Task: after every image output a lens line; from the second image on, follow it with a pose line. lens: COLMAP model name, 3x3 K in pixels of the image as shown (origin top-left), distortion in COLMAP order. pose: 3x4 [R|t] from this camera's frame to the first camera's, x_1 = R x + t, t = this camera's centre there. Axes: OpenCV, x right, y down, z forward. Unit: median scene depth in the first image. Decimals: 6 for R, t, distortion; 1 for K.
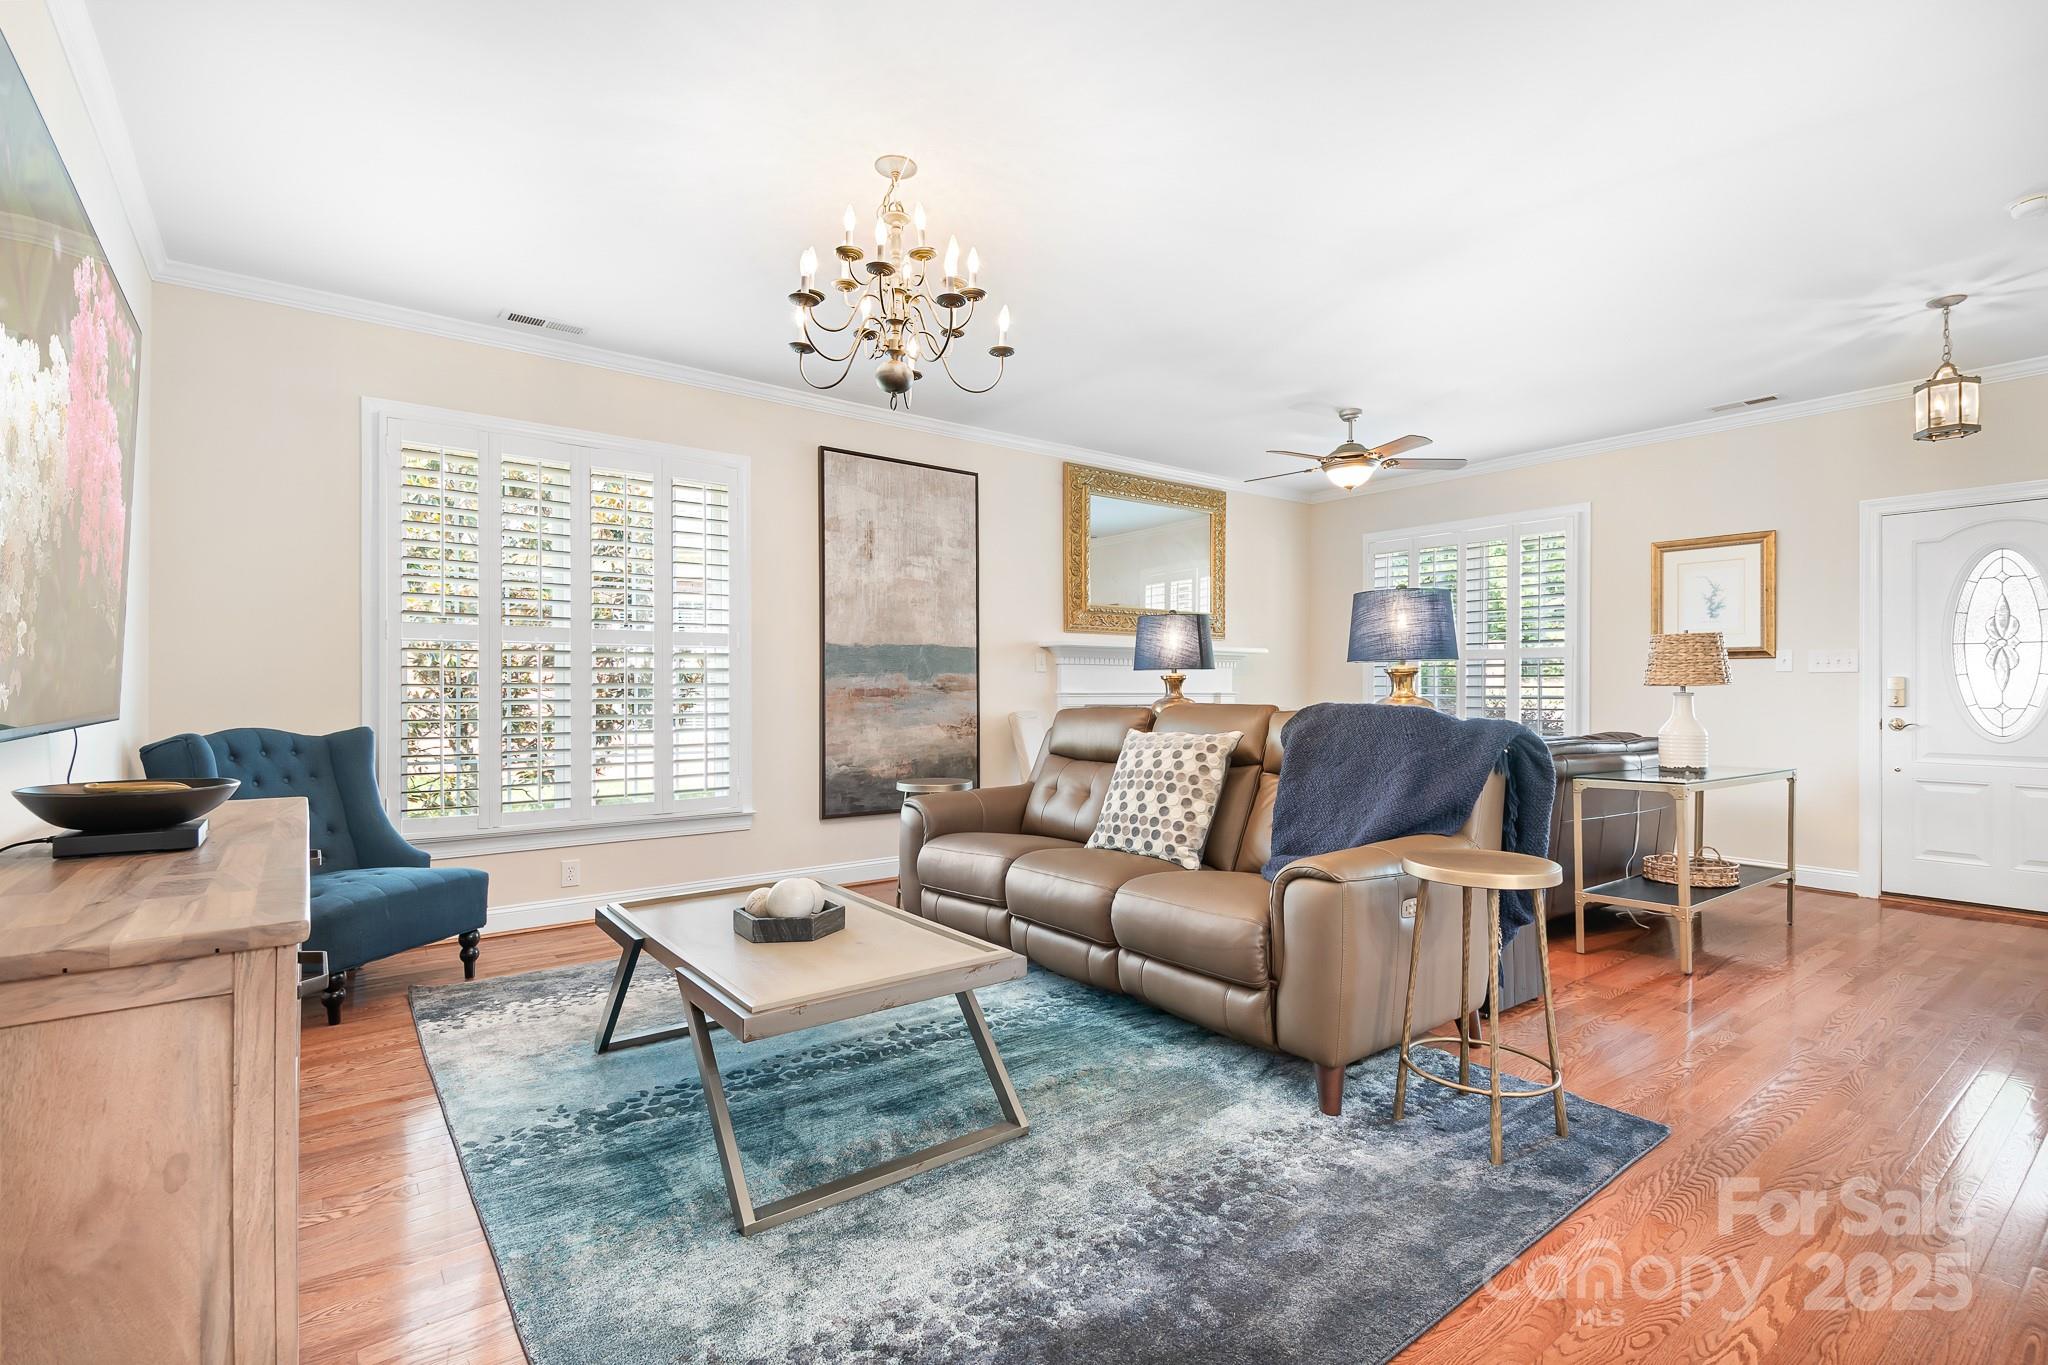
lens RADIAL K [[951.0, 0, 1024.0], [0, 951.0, 682.5], [0, 0, 1]] dist [0.032387, -0.027215]
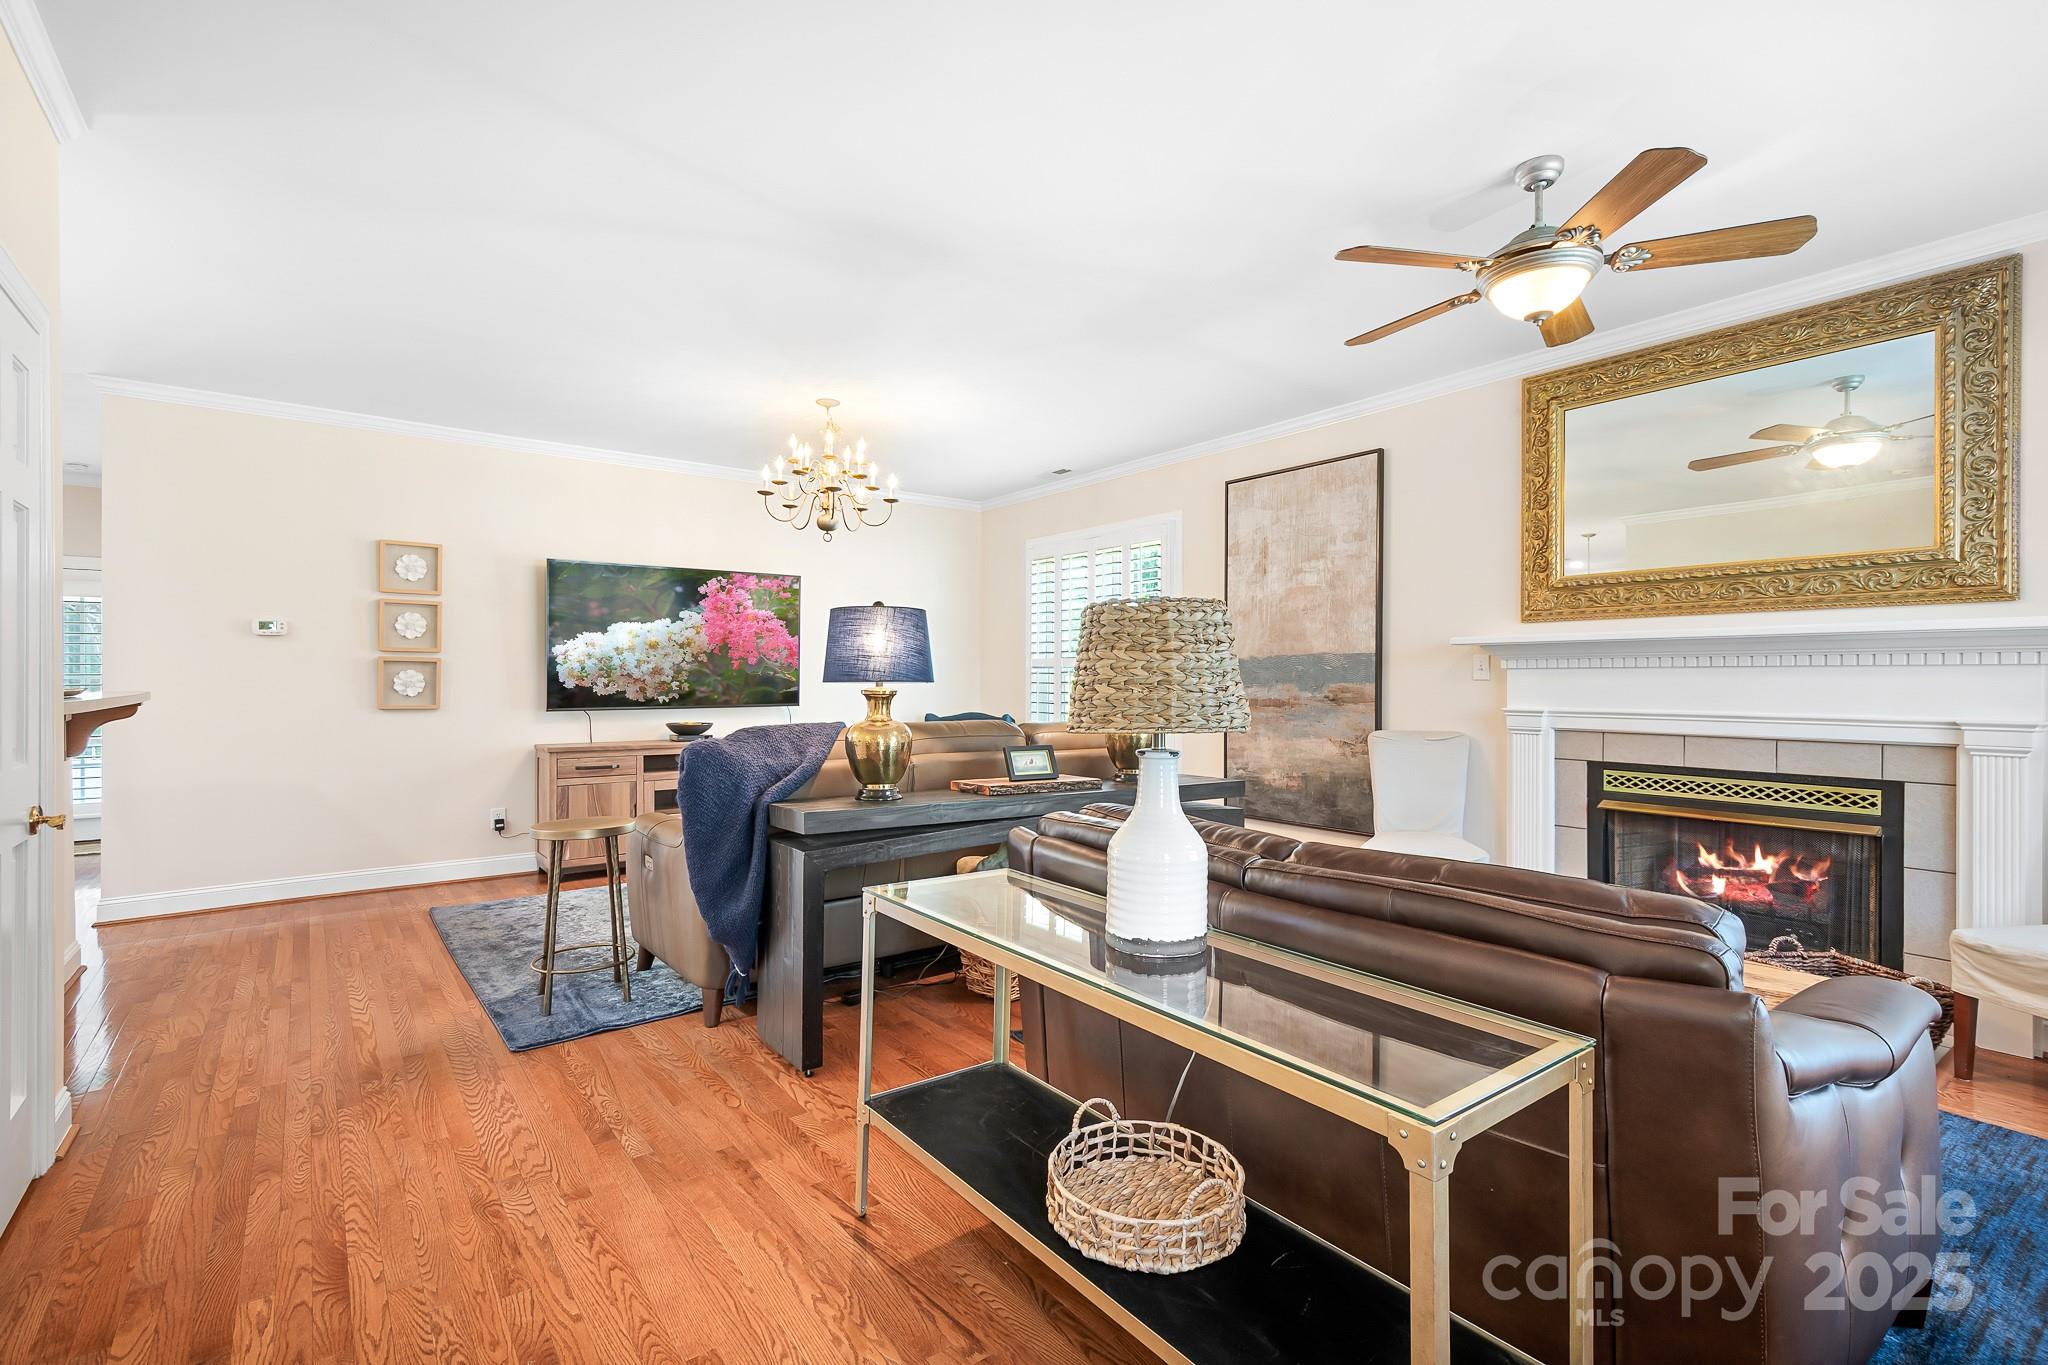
lens RADIAL K [[915.2, 0, 1024.0], [0, 915.2, 682.5], [0, 0, 1]] dist [-0.000466, -0.000023]
pose [[0.006437, 0.000842, -0.999979, 0.811502], [0.005597, 0.999984, 0.000878, -0.013430], [0.999964, -0.005602, 0.006432, 0.711567]]
